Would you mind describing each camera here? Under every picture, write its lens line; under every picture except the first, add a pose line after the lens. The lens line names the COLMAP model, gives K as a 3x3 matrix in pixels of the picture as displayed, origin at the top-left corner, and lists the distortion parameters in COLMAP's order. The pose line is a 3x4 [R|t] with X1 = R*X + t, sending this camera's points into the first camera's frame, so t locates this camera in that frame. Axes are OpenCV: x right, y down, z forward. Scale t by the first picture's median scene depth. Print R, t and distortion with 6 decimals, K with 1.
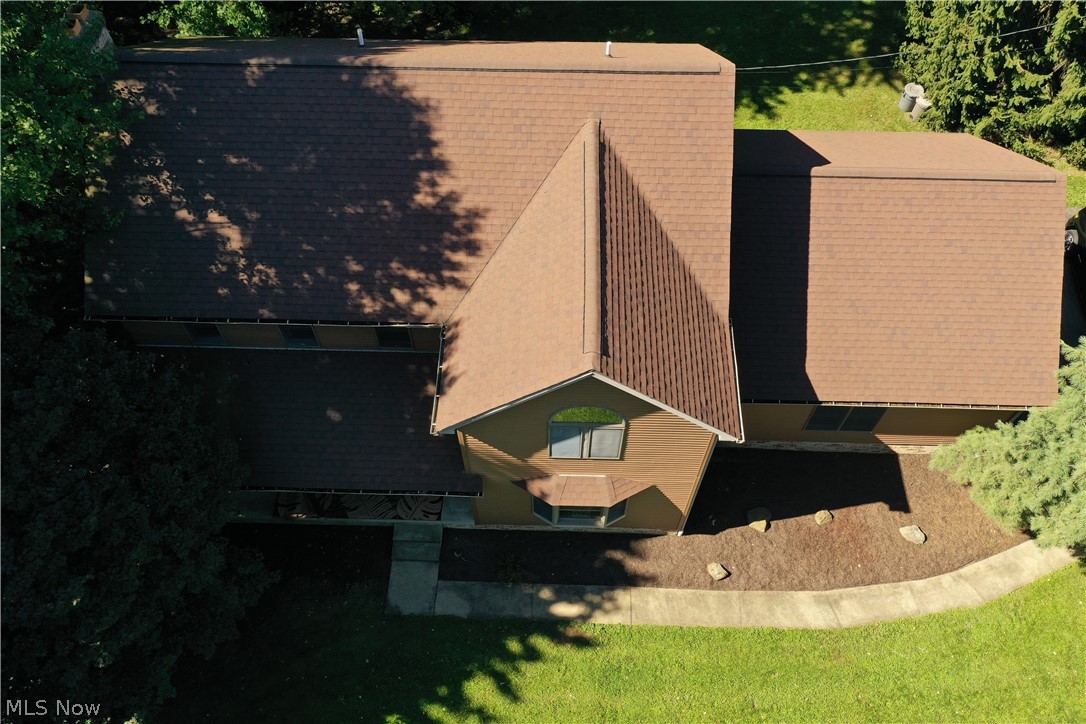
lens RADIAL K [[855.9, 0, 546.4], [0, 855.9, 359.0], [0, 0, 1]] dist [-0.011255, 0.000397]
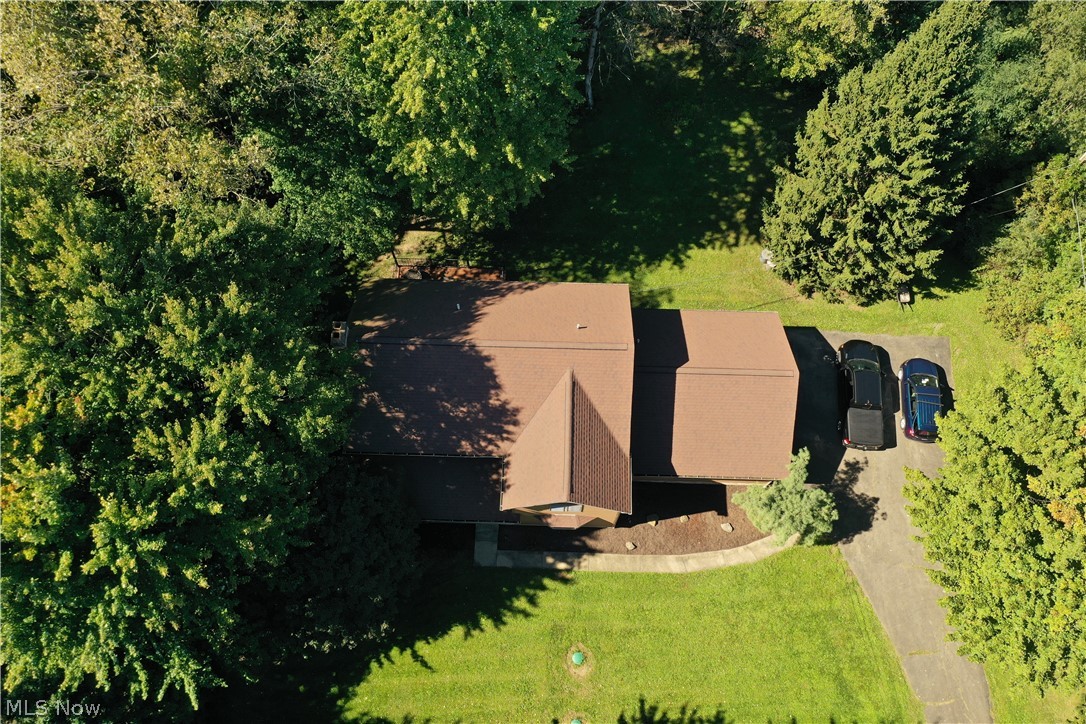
lens RADIAL K [[855.9, 0, 542.4], [0, 855.9, 368.7], [0, 0, 1]] dist [-0.011255, 0.000397]
pose [[0.999970, -0.000389, -0.007785, 0.000572], [0.001982, 0.978625, 0.205644, -0.625178], [0.007539, -0.205654, 0.978596, -0.990703]]
